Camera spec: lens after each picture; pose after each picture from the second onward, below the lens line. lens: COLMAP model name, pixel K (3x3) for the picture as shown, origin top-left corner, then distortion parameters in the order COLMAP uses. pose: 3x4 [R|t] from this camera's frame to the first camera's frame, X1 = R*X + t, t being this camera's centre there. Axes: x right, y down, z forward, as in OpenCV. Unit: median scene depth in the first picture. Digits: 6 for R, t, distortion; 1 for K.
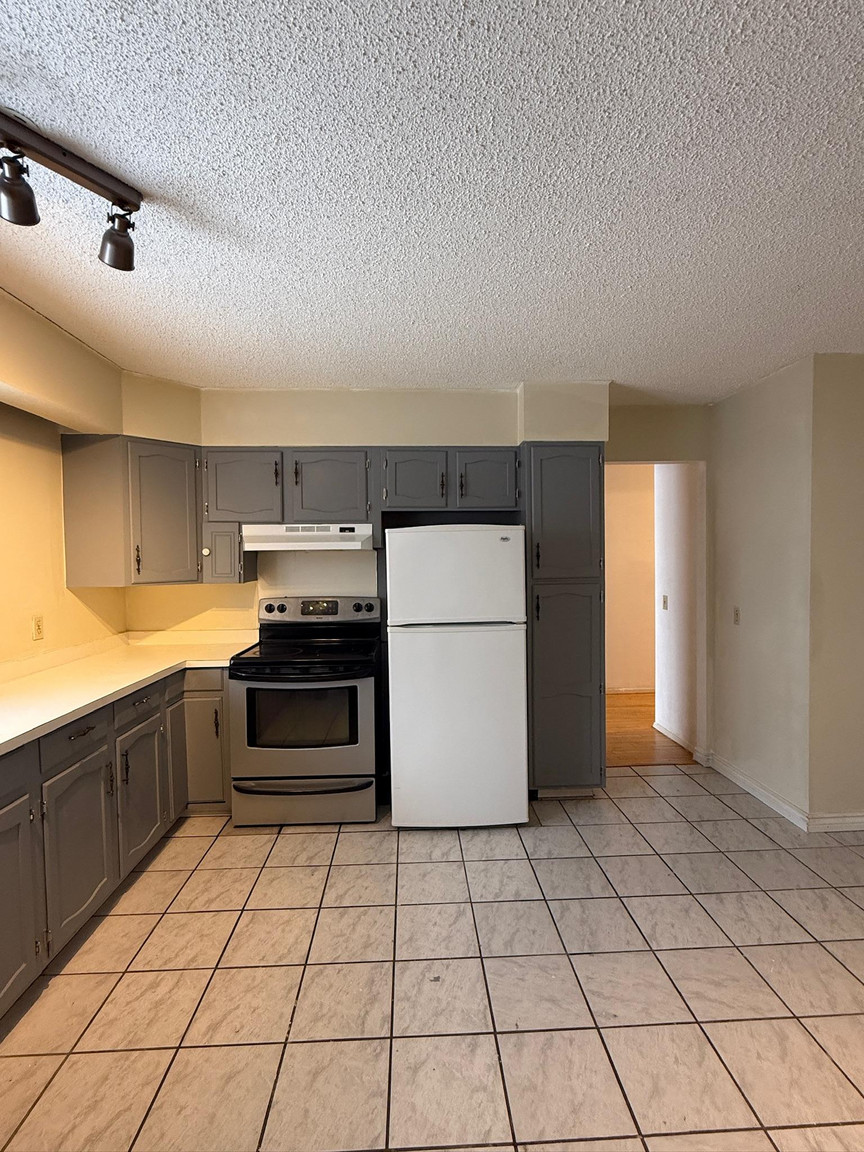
lens RADIAL K [[542.4, 0, 435.3], [0, 542.4, 574.0], [0, 0, 1]] dist [0.002093, -0.000481]
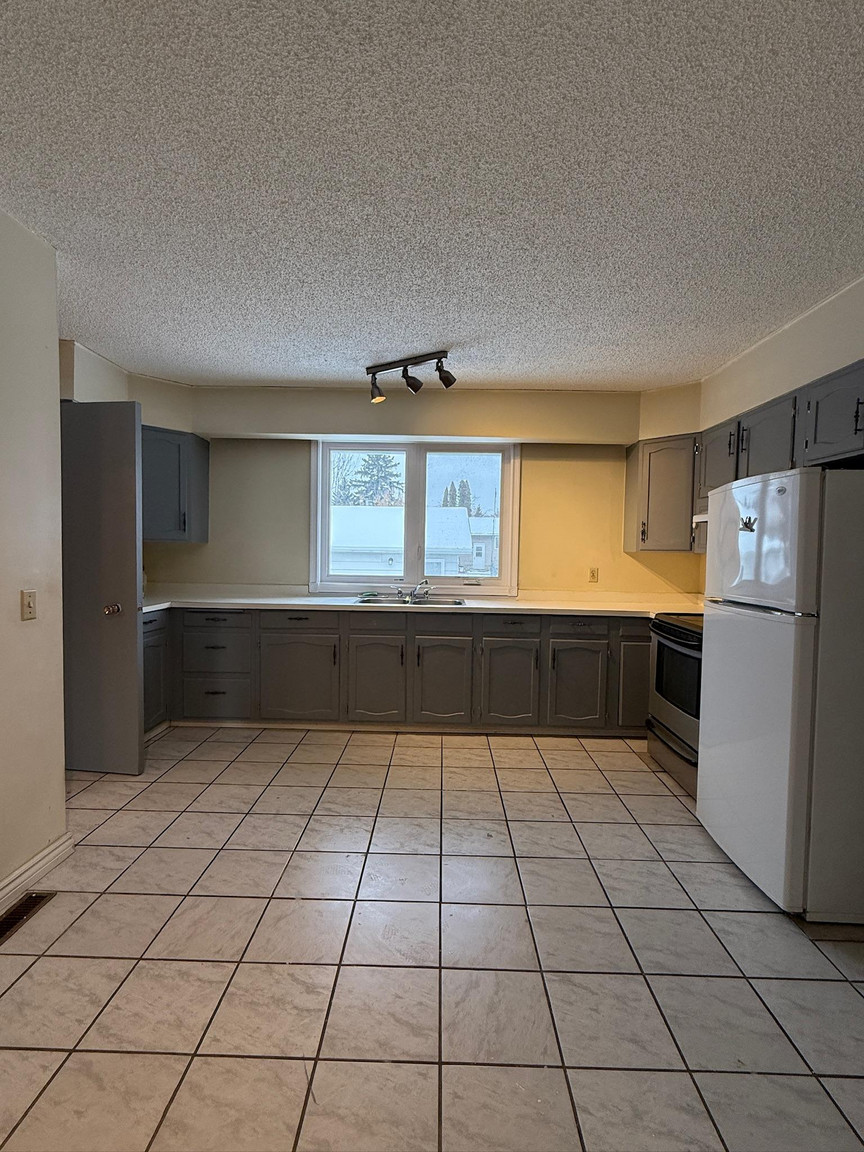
lens RADIAL K [[542.4, 0, 435.6], [0, 542.4, 575.4], [0, 0, 1]] dist [0.002093, -0.000481]
pose [[-0.058259, 0.056734, -0.996688, 1.092643], [-0.041167, 0.997398, 0.059180, 0.028458], [0.997452, 0.044478, -0.055771, 0.765805]]
